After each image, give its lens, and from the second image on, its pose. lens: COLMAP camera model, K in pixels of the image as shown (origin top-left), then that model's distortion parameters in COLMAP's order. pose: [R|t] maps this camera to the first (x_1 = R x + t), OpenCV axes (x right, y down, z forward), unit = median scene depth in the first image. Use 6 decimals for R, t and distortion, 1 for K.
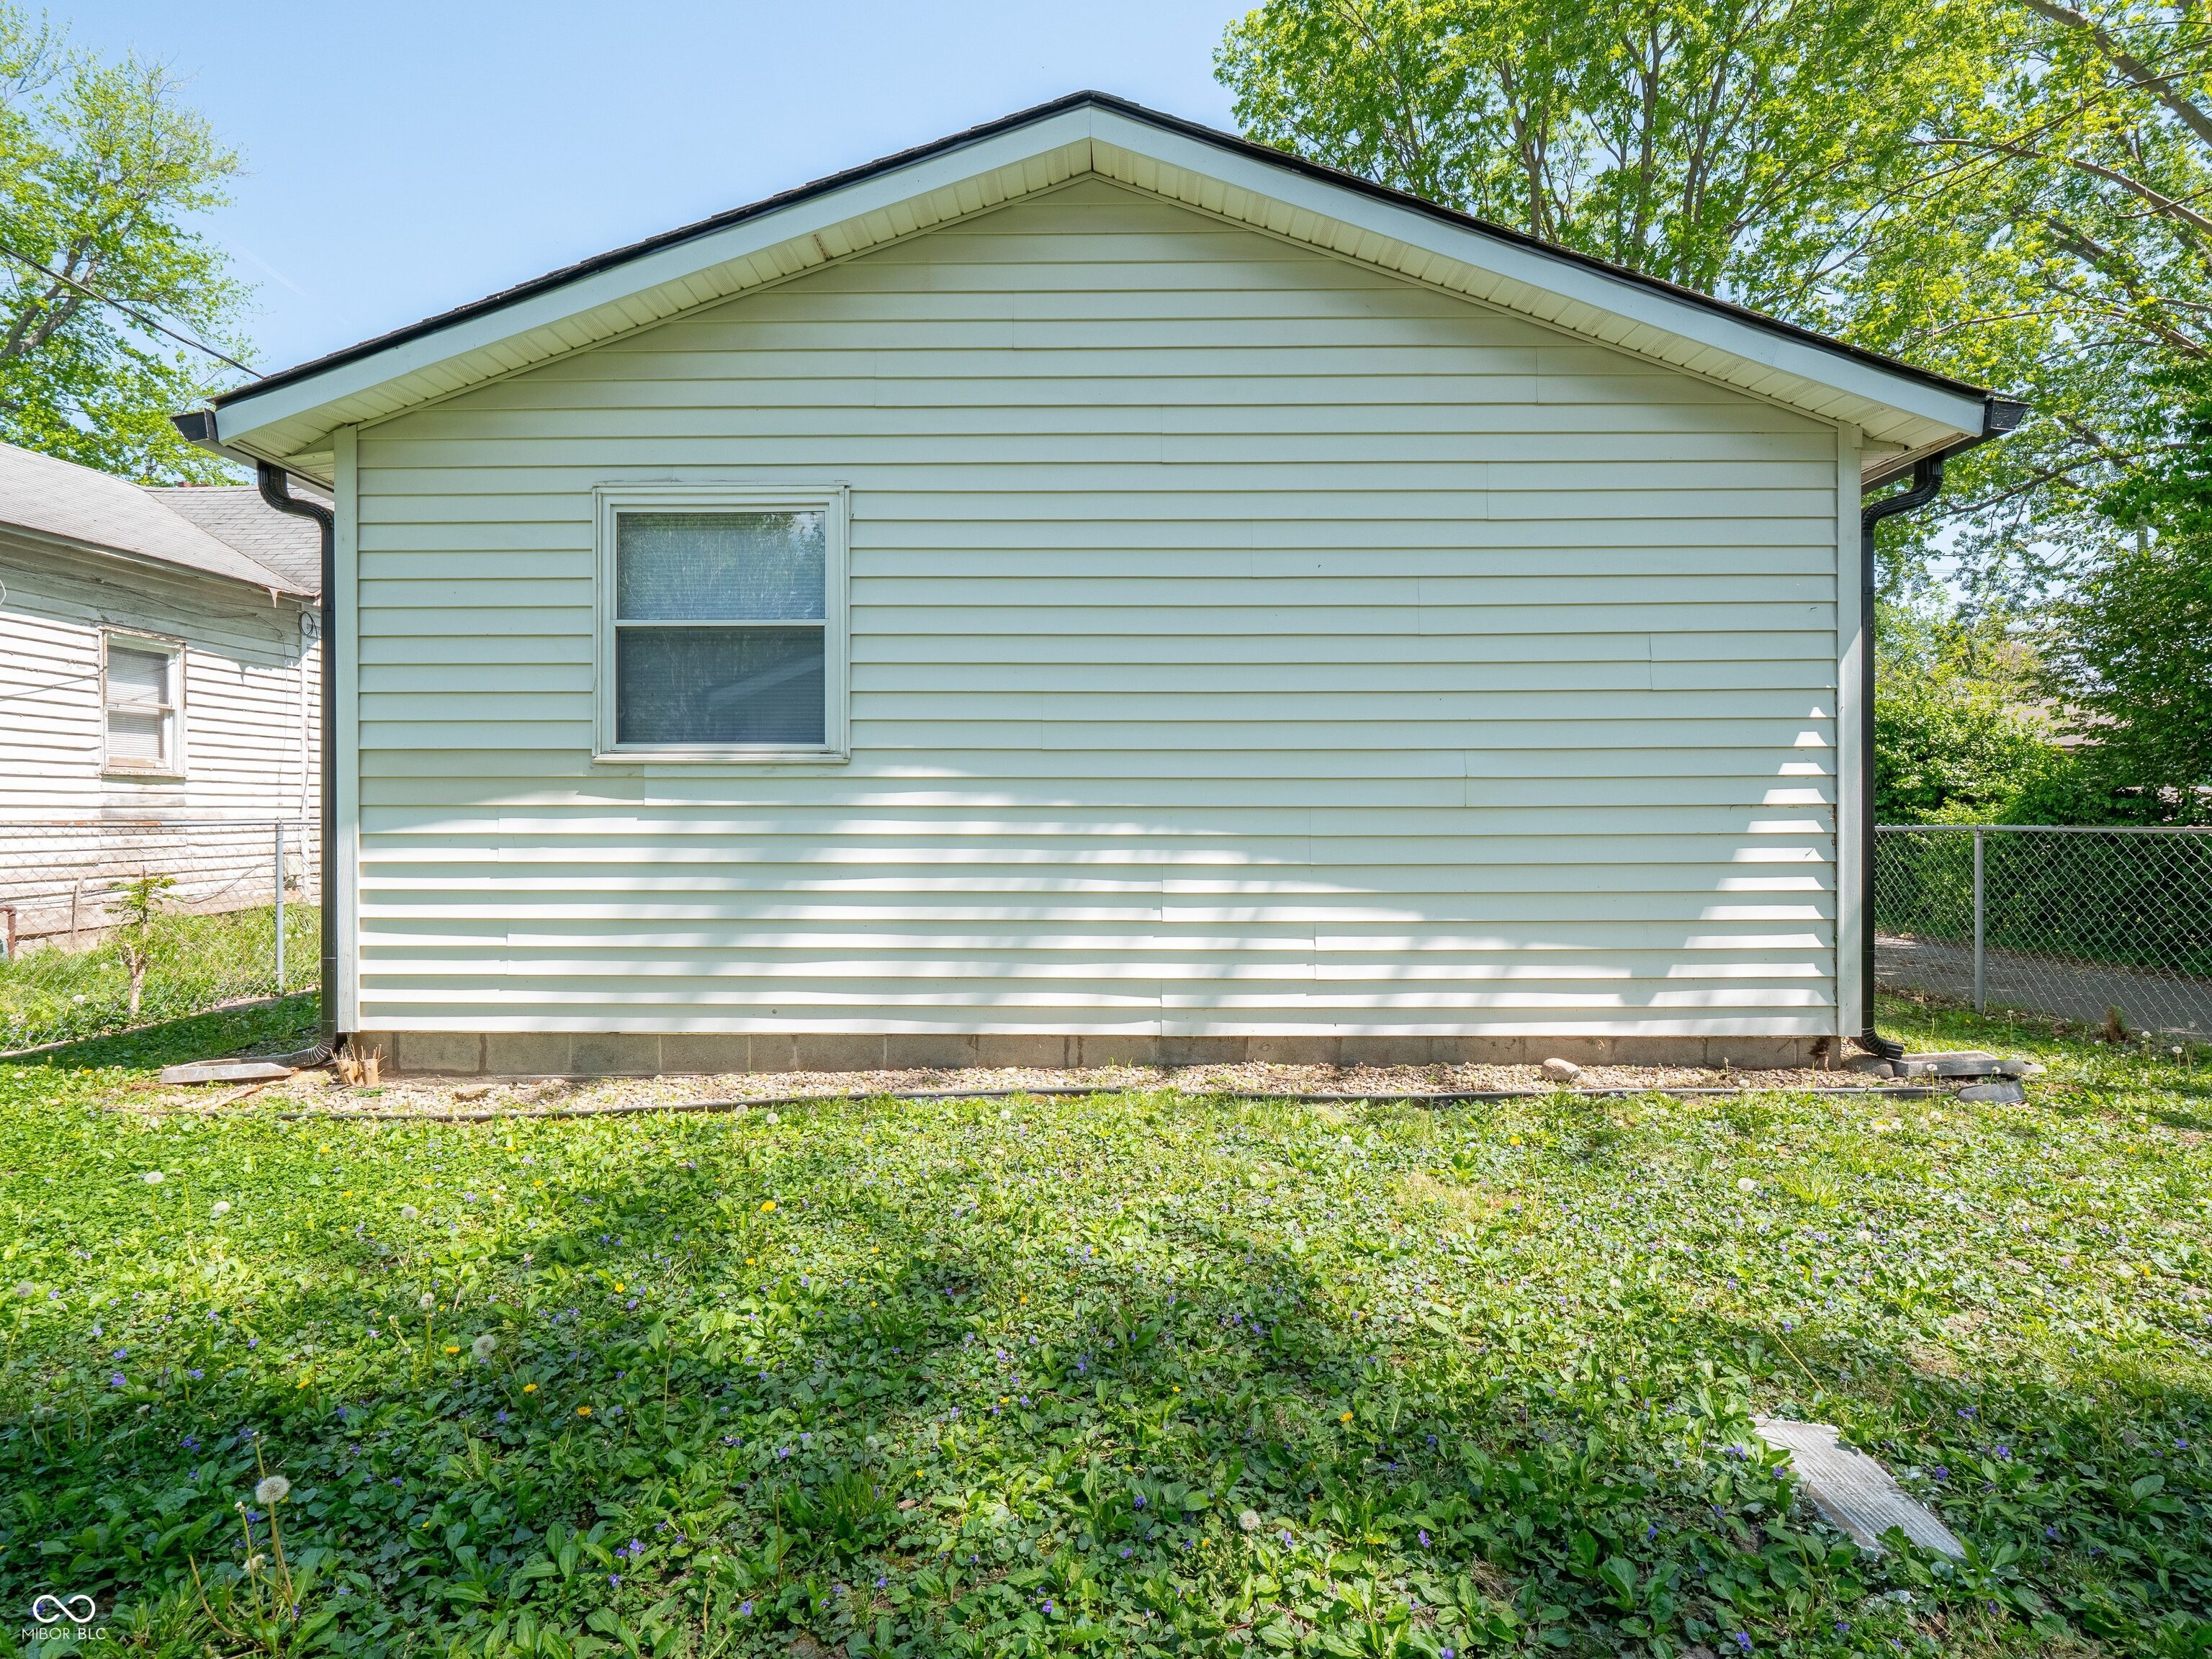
lens RADIAL K [[1082.5, 0, 1106.9], [0, 1082.5, 824.3], [0, 0, 1]] dist [-0.010852, -0.002954]
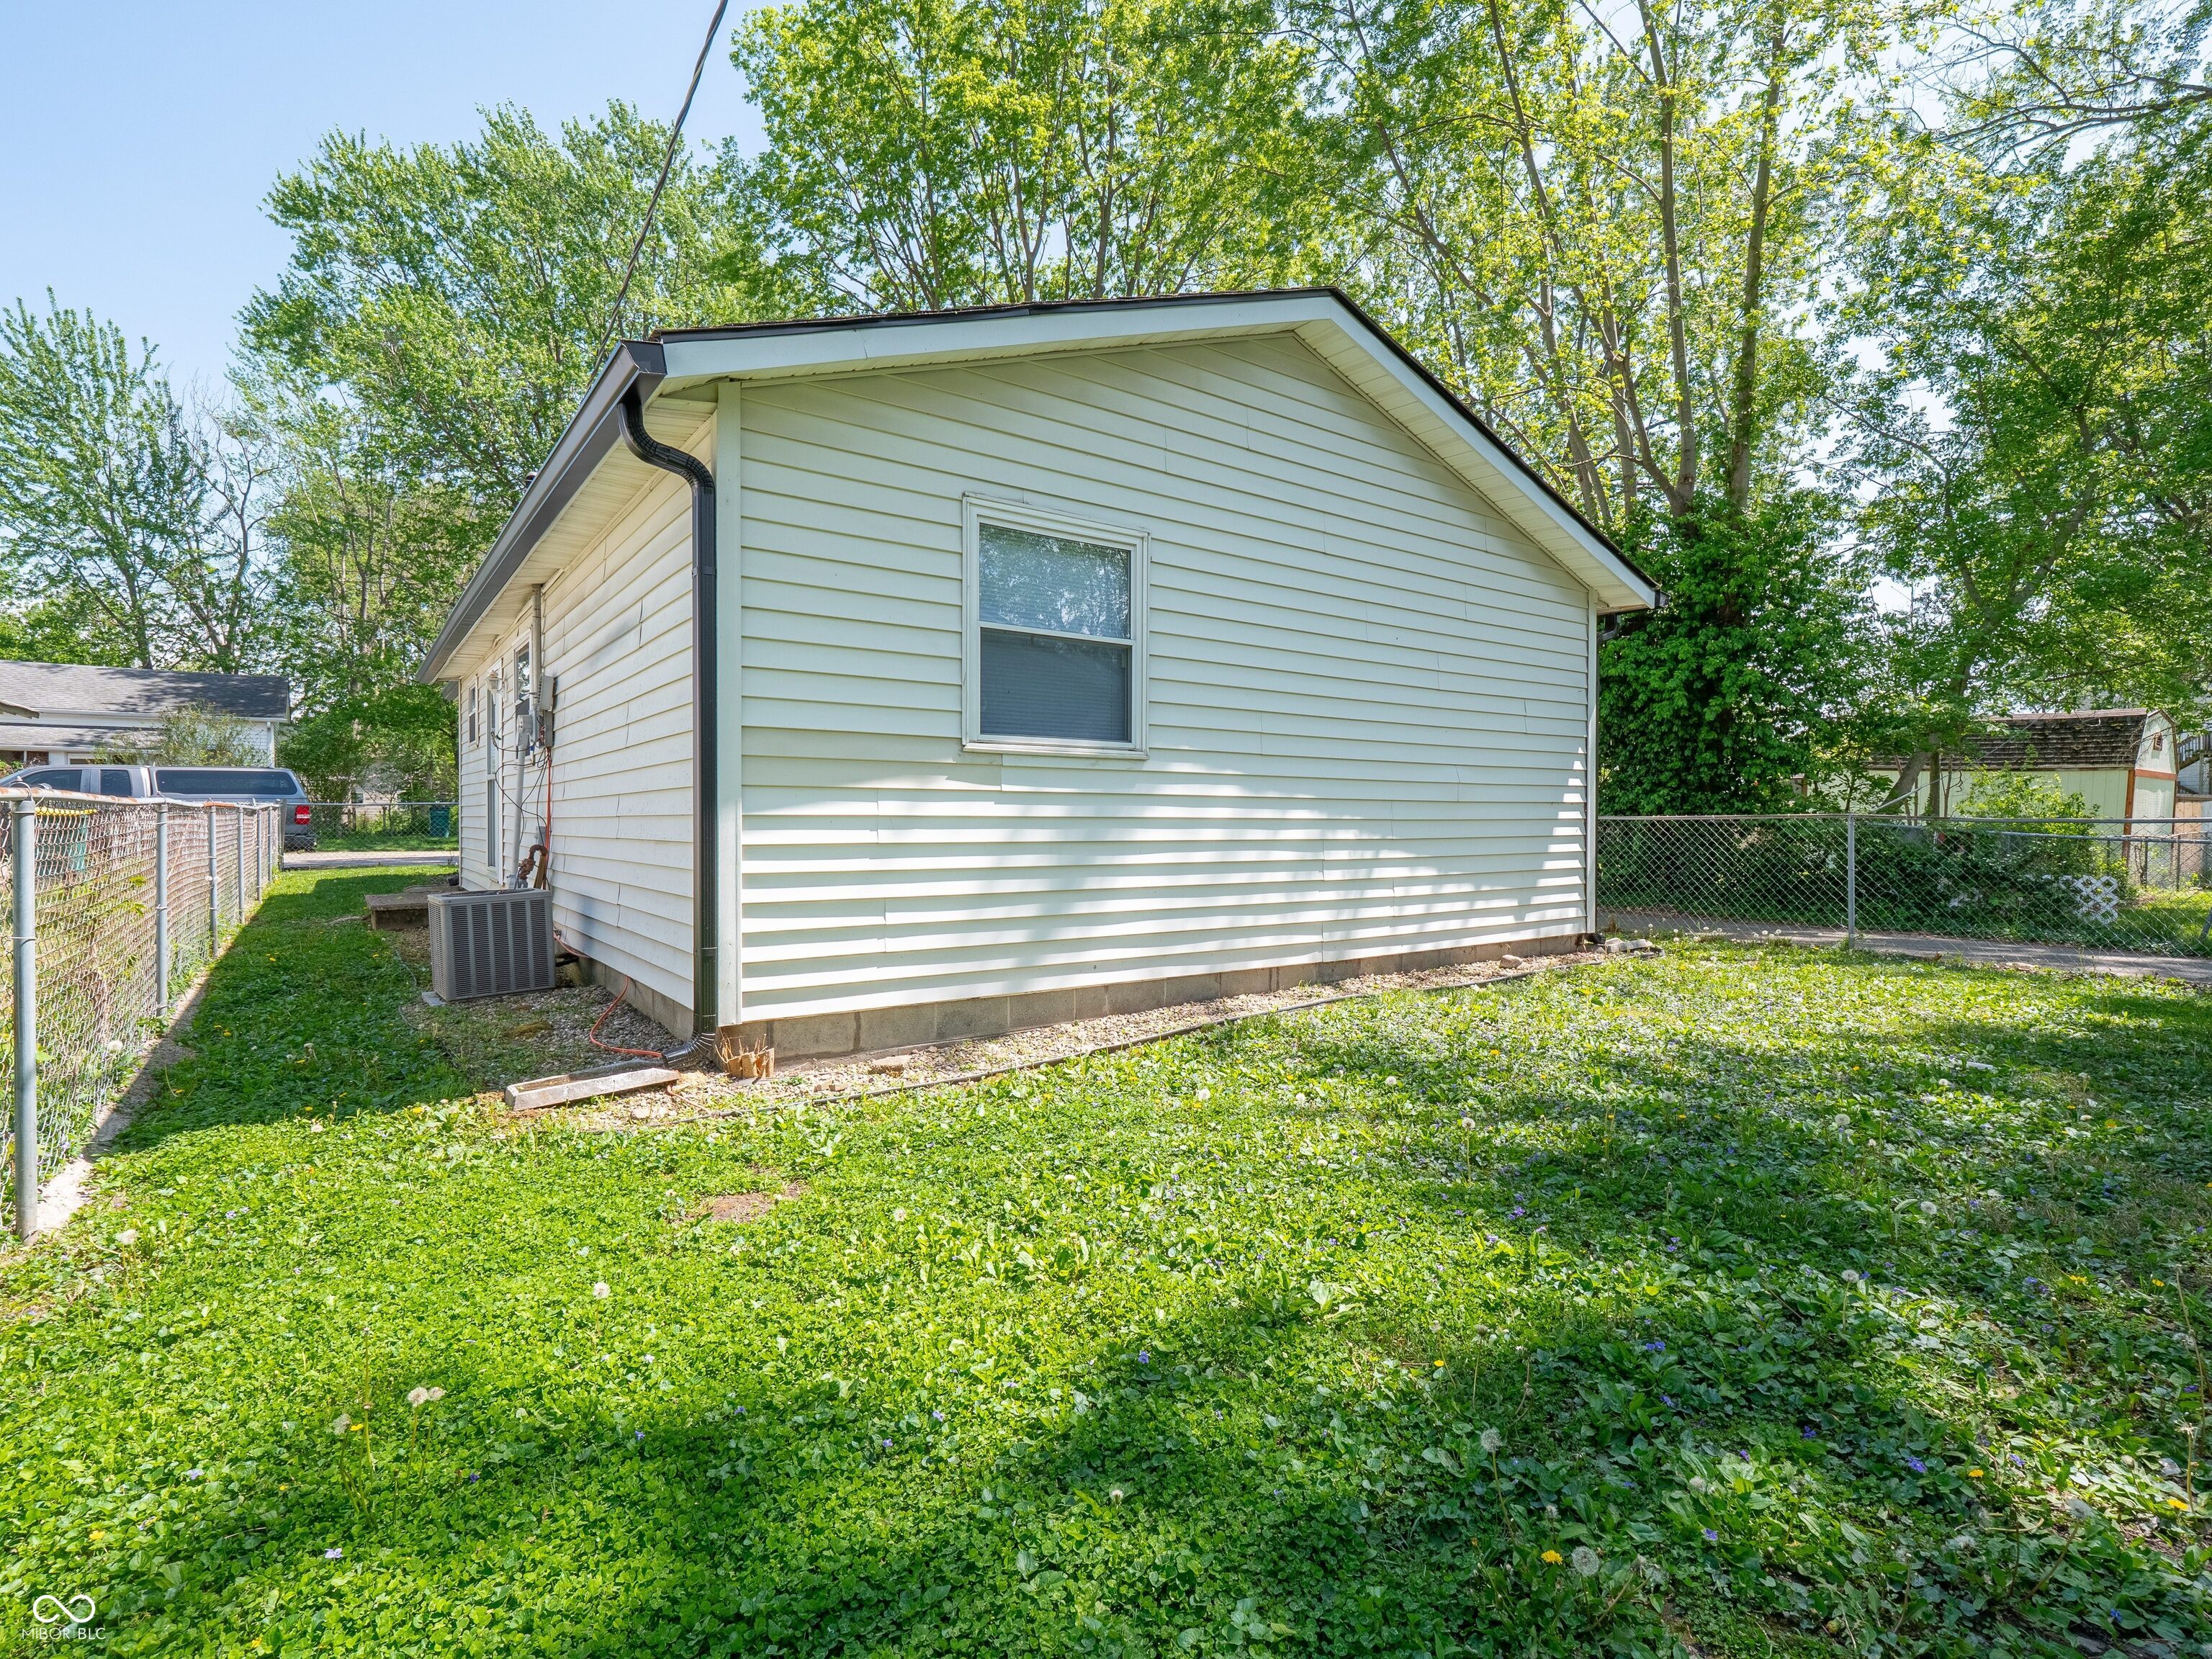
lens RADIAL K [[1082.5, 0, 1098.9], [0, 1082.5, 833.5], [0, 0, 1]] dist [-0.010852, -0.002954]
pose [[0.803089, -0.004999, 0.595838, -1.015101], [0.000045, 0.999965, 0.008328, 0.017162], [-0.595859, -0.006661, 0.803061, 0.046564]]
